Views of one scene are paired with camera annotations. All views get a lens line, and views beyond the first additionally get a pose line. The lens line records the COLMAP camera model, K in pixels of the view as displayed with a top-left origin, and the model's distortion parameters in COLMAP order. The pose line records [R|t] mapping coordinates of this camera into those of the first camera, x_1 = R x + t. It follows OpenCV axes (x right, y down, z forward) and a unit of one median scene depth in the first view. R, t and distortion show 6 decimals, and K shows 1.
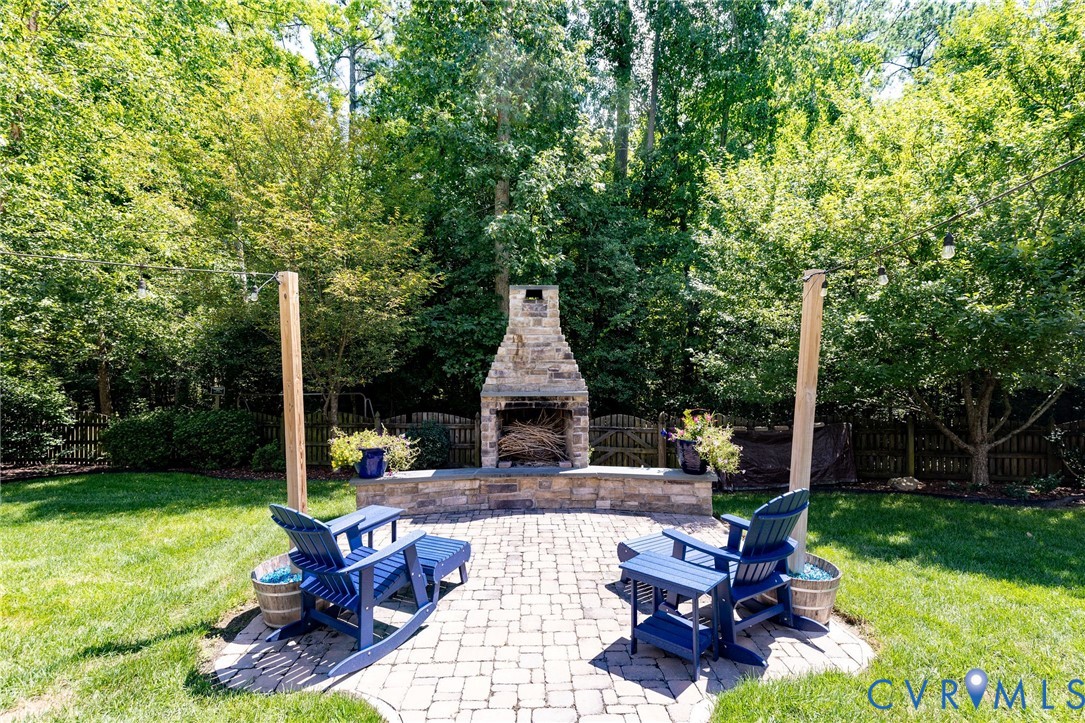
lens RADIAL K [[488.9, 0, 542.5], [0, 488.9, 361.5], [0, 0, 1]] dist [0.011622, 0.000161]
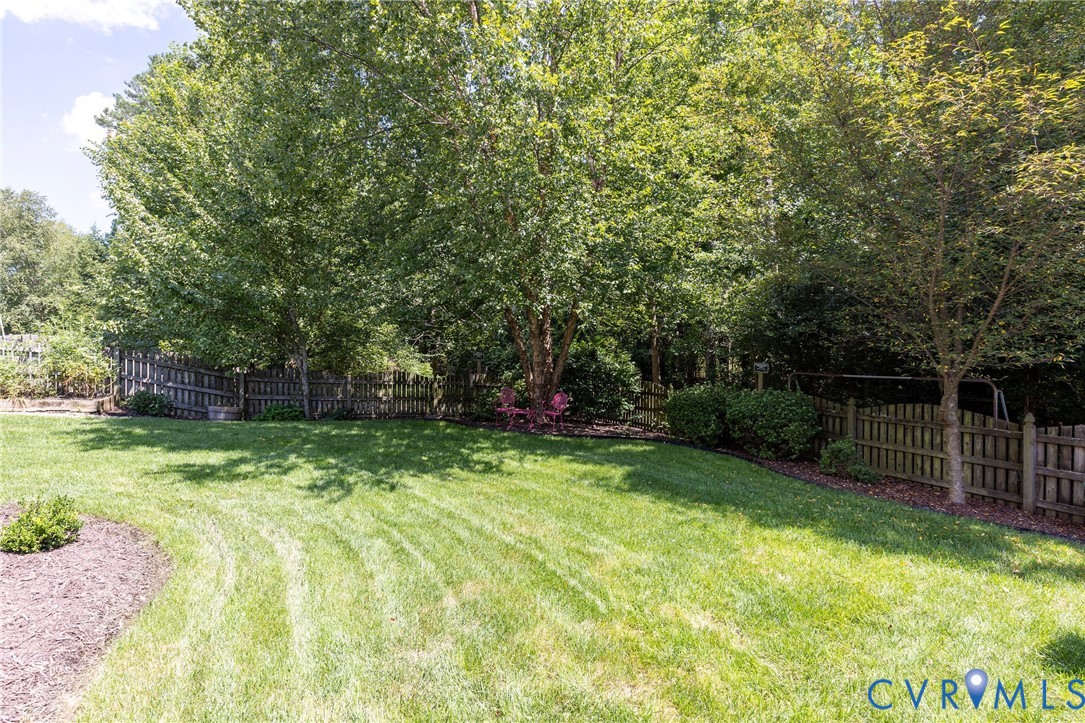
lens RADIAL K [[488.9, 0, 542.5], [0, 488.9, 361.5], [0, 0, 1]] dist [0.011622, 0.000161]
pose [[0.605116, 0.030974, -0.795534, -0.286112], [-0.005517, 0.999382, 0.034714, 0.028568], [0.796118, -0.016617, 0.604913, 0.220877]]
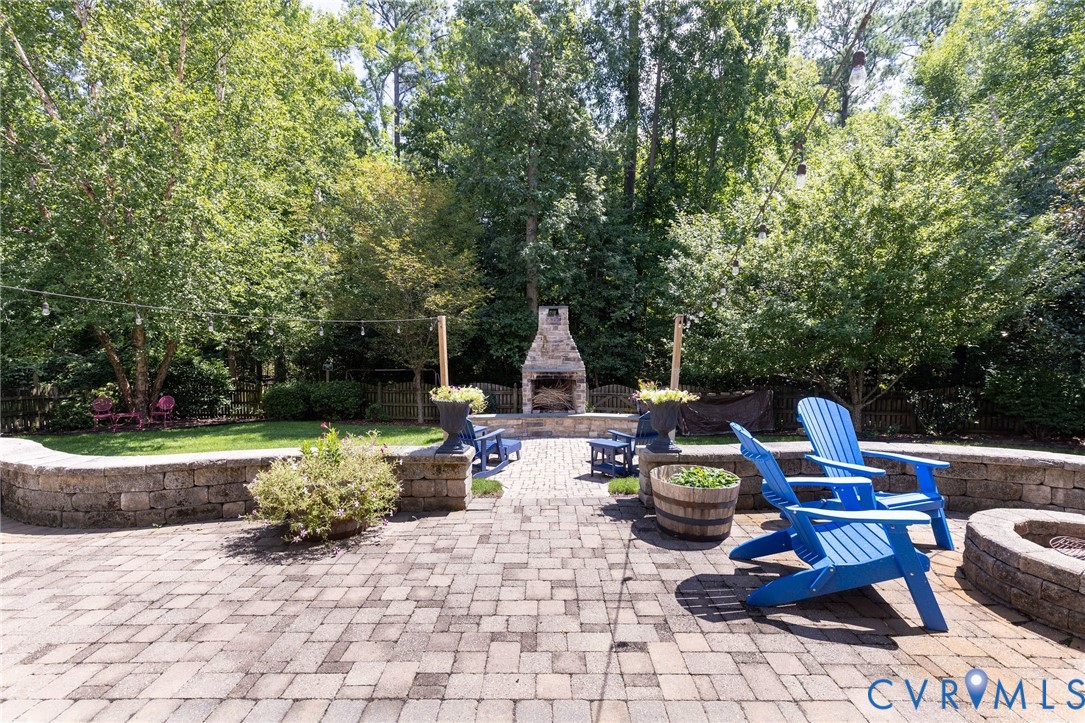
lens RADIAL K [[488.9, 0, 542.5], [0, 488.9, 361.5], [0, 0, 1]] dist [0.011622, 0.000161]
pose [[0.998665, 0.001423, -0.051636, 0.023870], [0.001103, 0.998805, 0.048868, -0.034608], [0.051644, -0.048860, 0.997470, -0.510347]]
